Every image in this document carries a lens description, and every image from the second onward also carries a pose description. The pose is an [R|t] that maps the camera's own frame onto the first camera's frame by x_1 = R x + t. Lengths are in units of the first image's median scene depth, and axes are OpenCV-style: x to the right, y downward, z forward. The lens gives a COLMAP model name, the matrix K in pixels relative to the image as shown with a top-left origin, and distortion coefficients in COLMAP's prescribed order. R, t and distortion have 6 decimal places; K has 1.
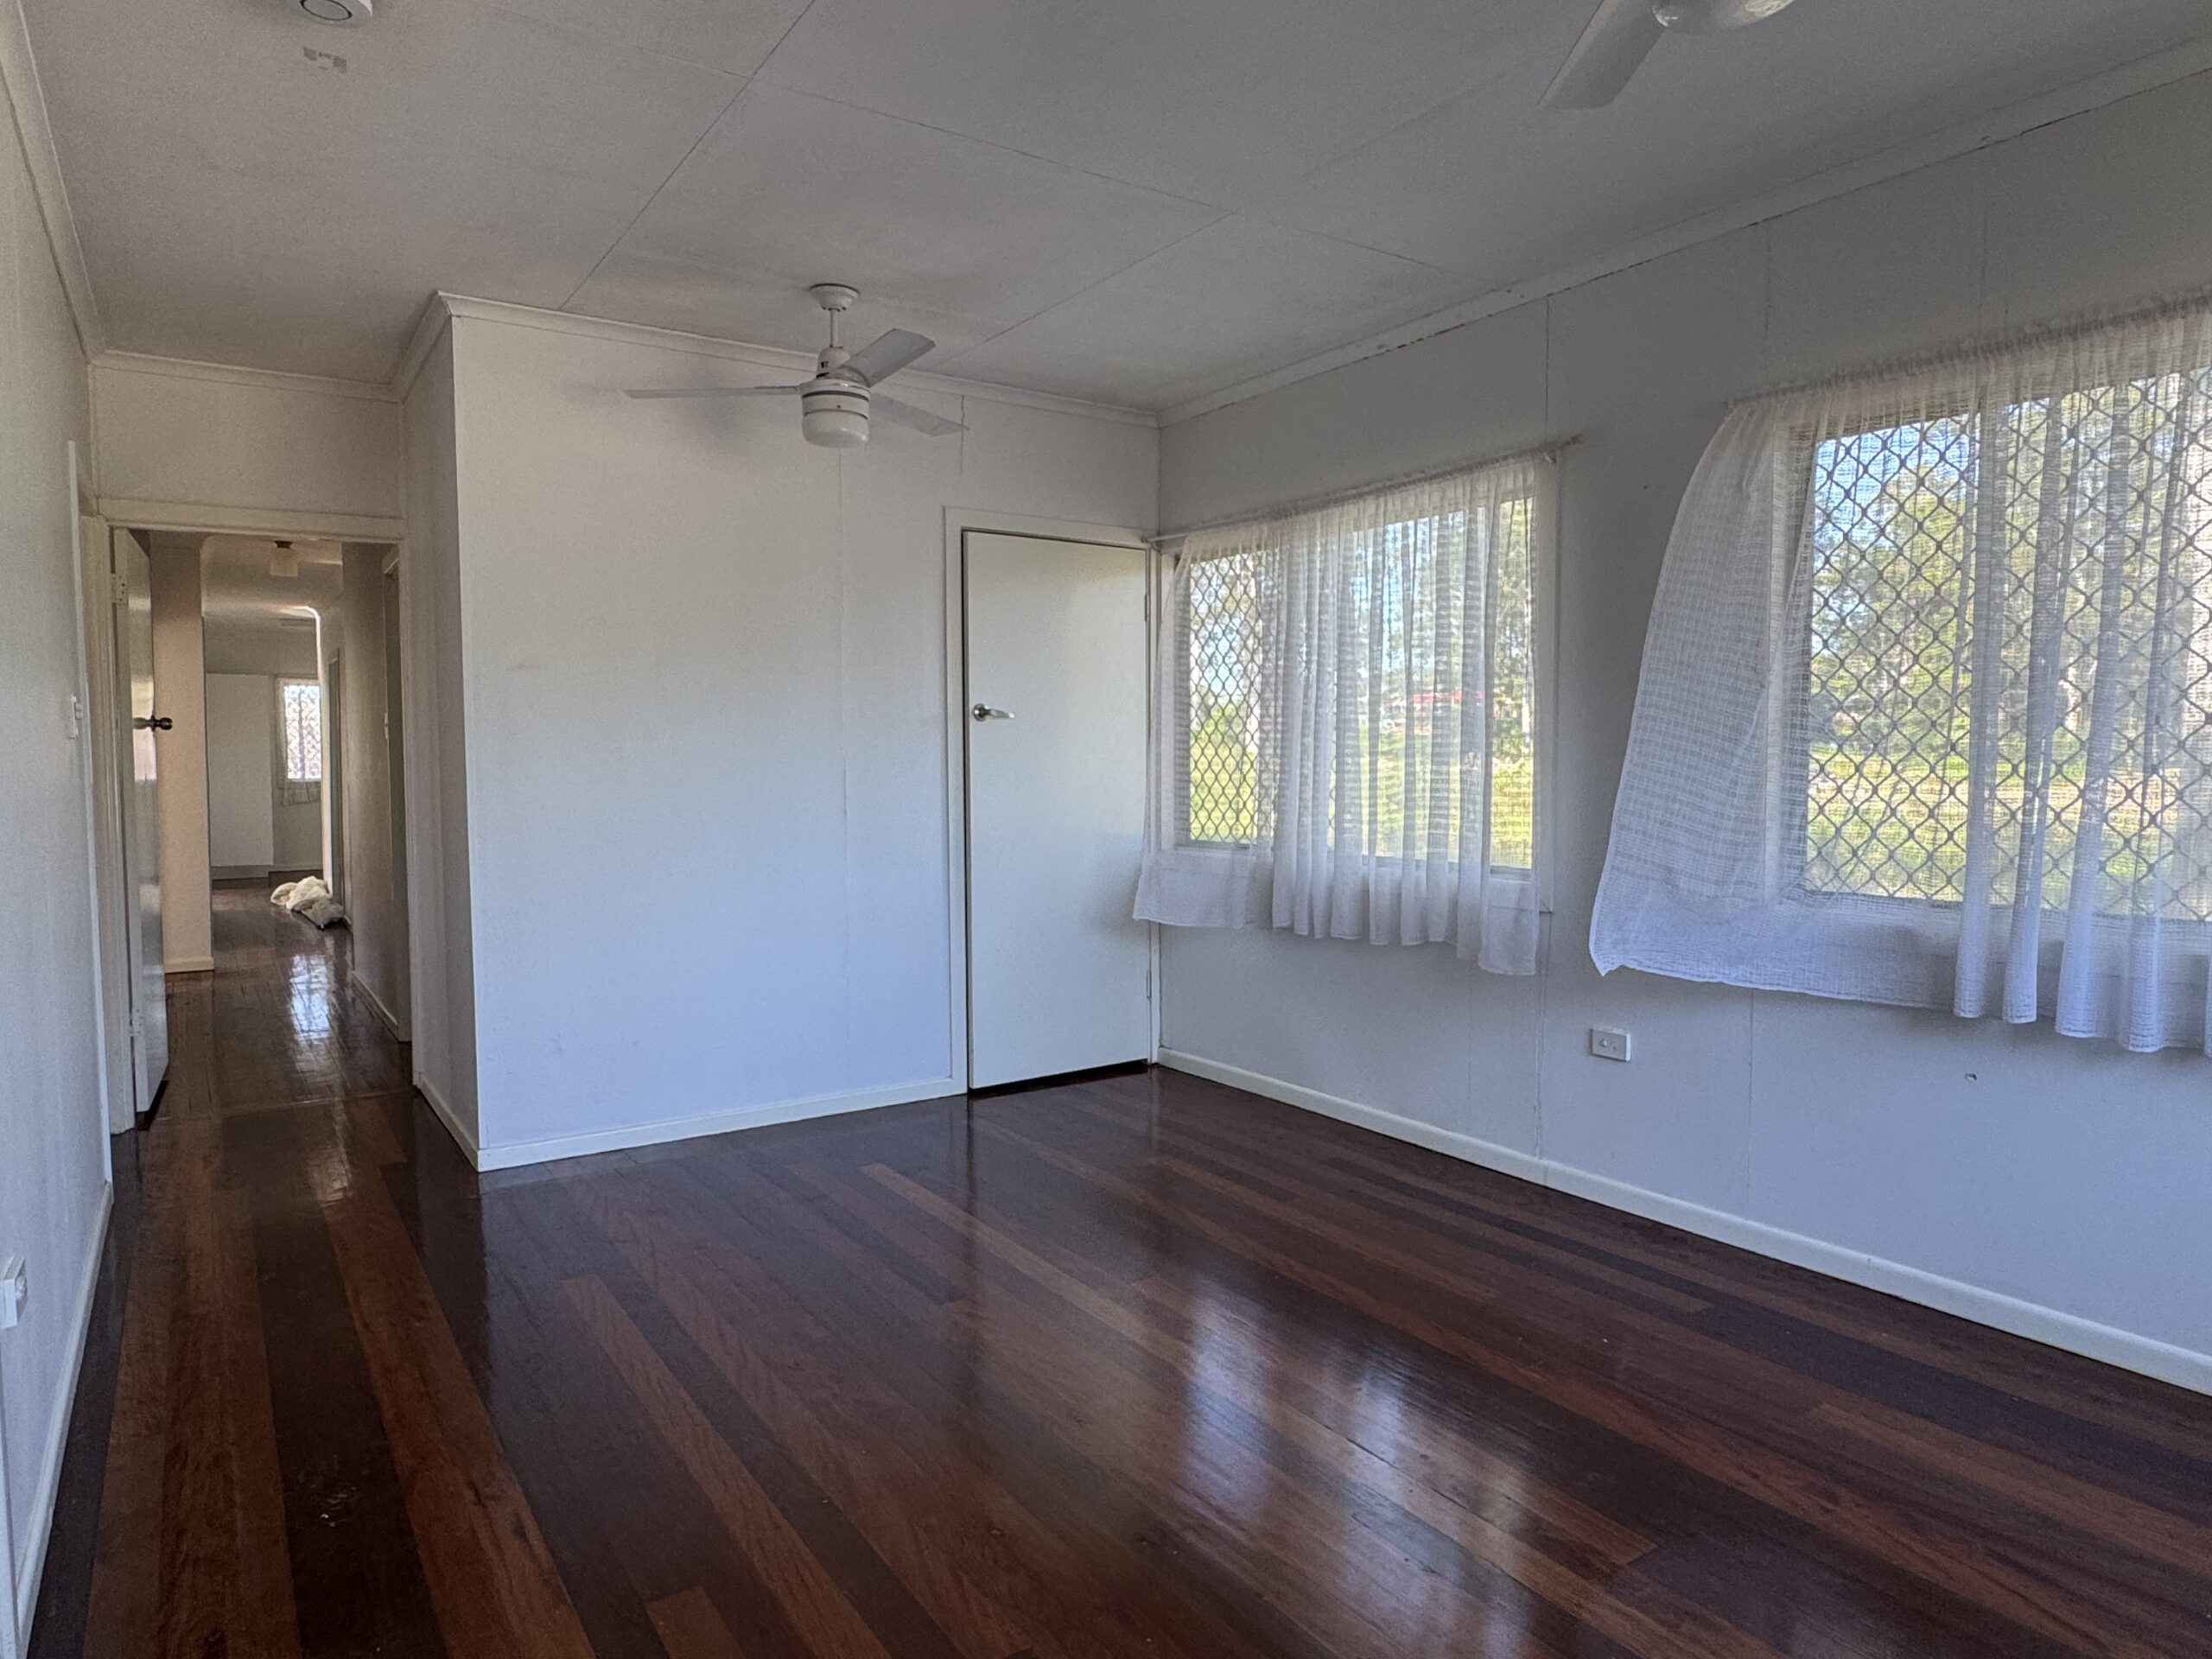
lens RADIAL K [[1351.0, 0, 1065.2], [0, 1351.0, 827.7], [0, 0, 1]] dist [-0.002907, -0.000740]
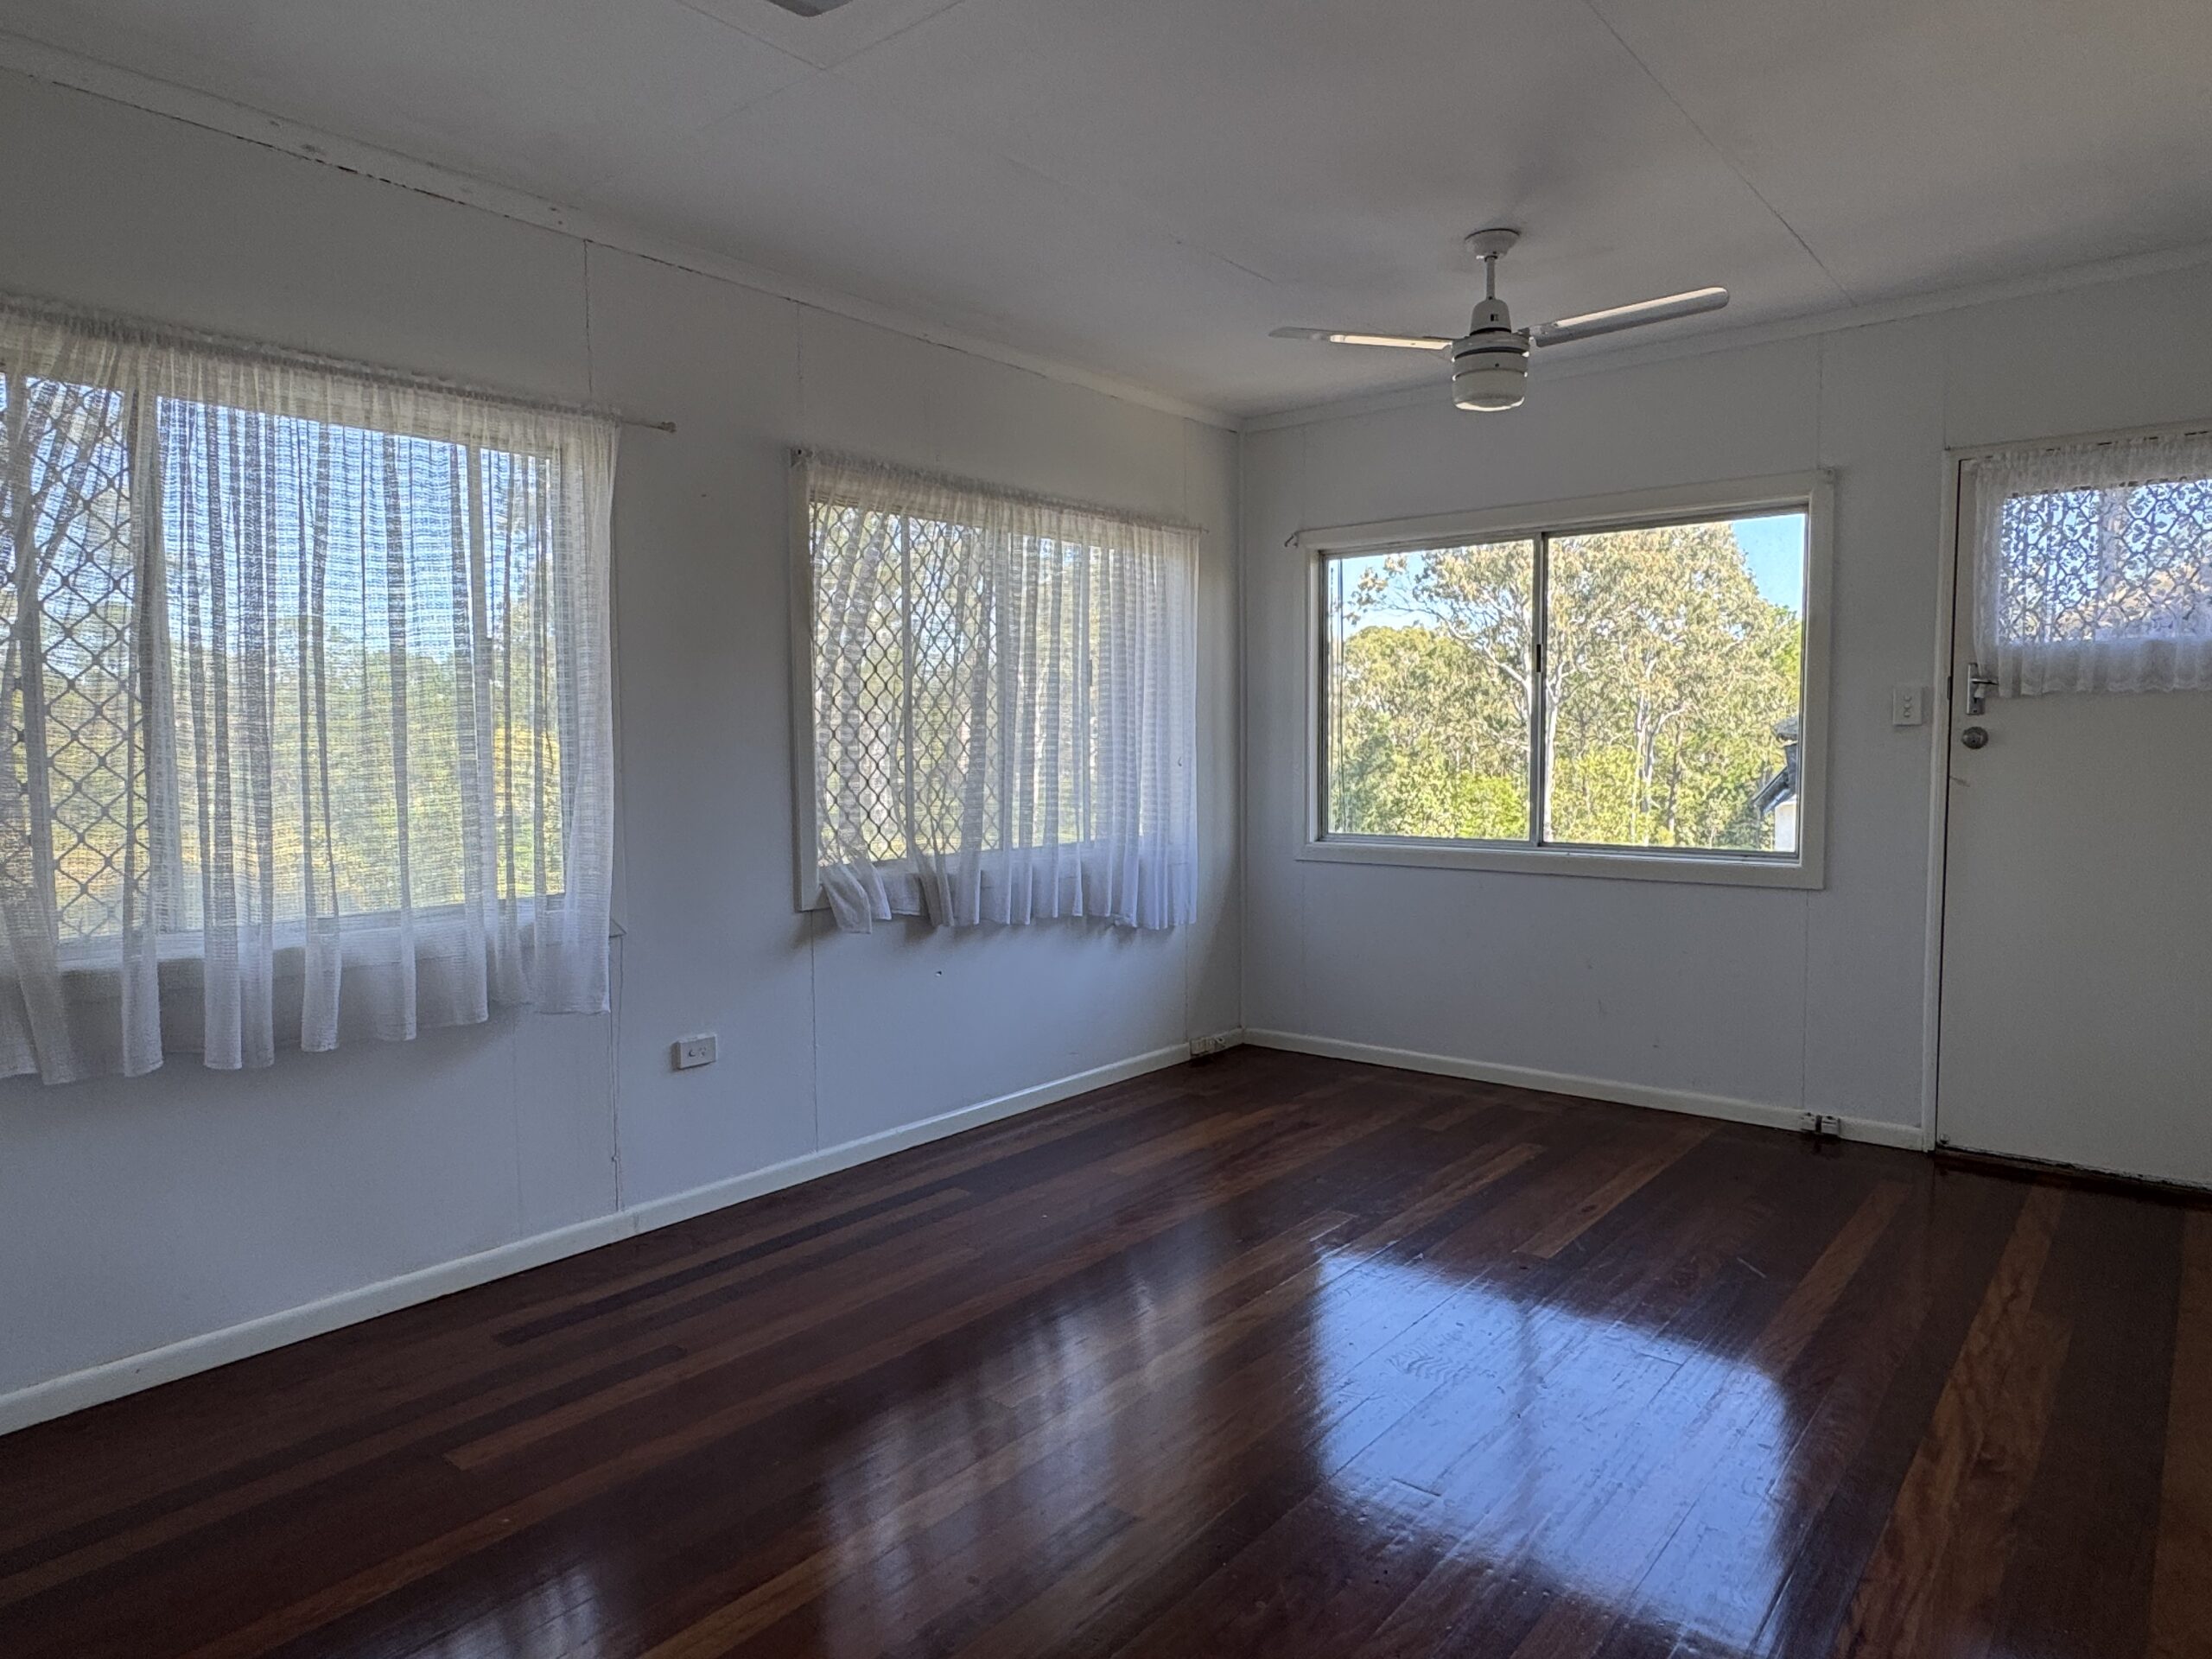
lens RADIAL K [[1351.0, 0, 1065.2], [0, 1351.0, 827.7], [0, 0, 1]] dist [-0.002907, -0.000740]
pose [[-0.286536, -0.044182, 0.957050, -0.638729], [0.074379, 0.994895, 0.068197, -0.051693], [-0.955178, 0.090725, -0.281787, 1.049111]]
